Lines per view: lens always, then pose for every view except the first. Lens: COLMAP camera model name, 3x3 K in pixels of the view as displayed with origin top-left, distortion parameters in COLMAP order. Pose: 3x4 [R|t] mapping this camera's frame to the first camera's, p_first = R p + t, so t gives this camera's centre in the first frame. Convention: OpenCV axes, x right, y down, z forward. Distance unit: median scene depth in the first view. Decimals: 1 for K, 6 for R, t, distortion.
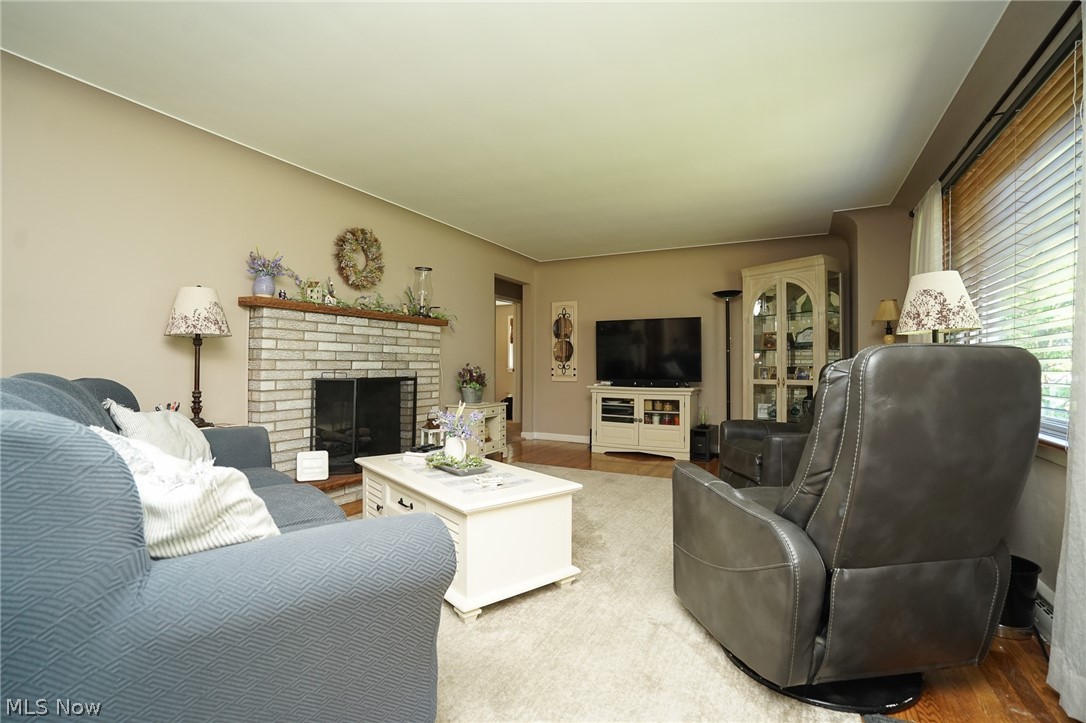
lens RADIAL K [[502.2, 0, 543.0], [0, 502.2, 361.5], [0, 0, 1]] dist [-0.056986, 0.025956]
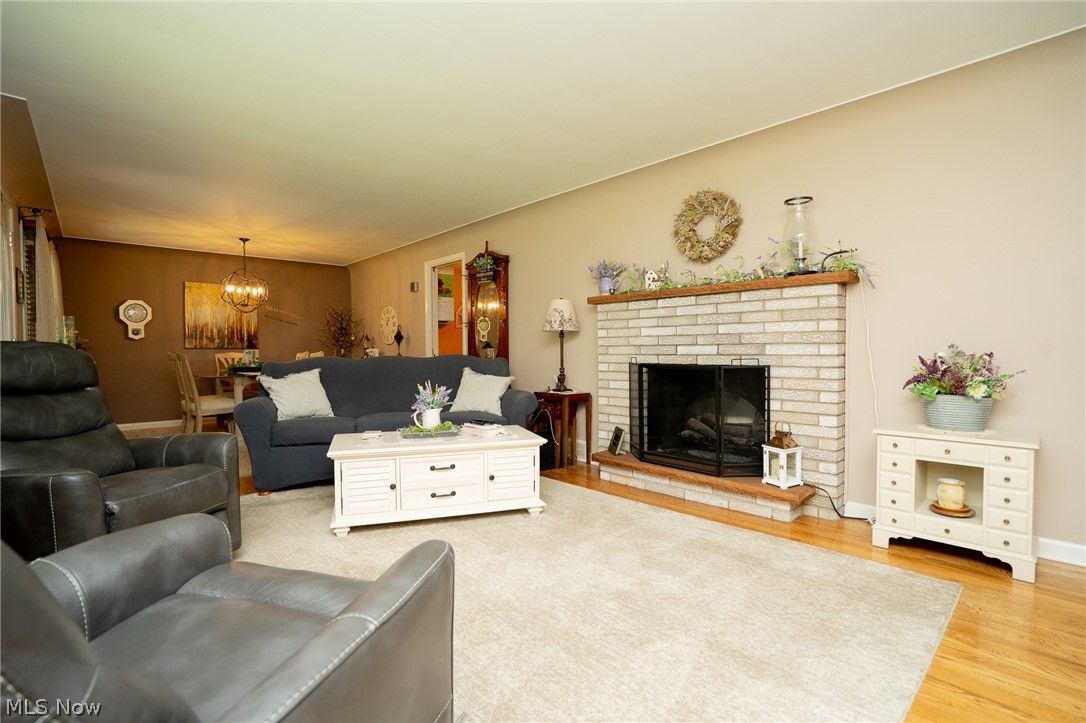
lens RADIAL K [[500.3, 0, 544.3], [0, 500.3, 360.4], [0, 0, 1]] dist [-0.064946, 0.025773]
pose [[-0.334877, 0.017834, -0.942093, 0.499684], [0.011203, 0.999826, 0.014944, 0.009038], [0.942195, -0.005550, -0.335018, 0.949655]]
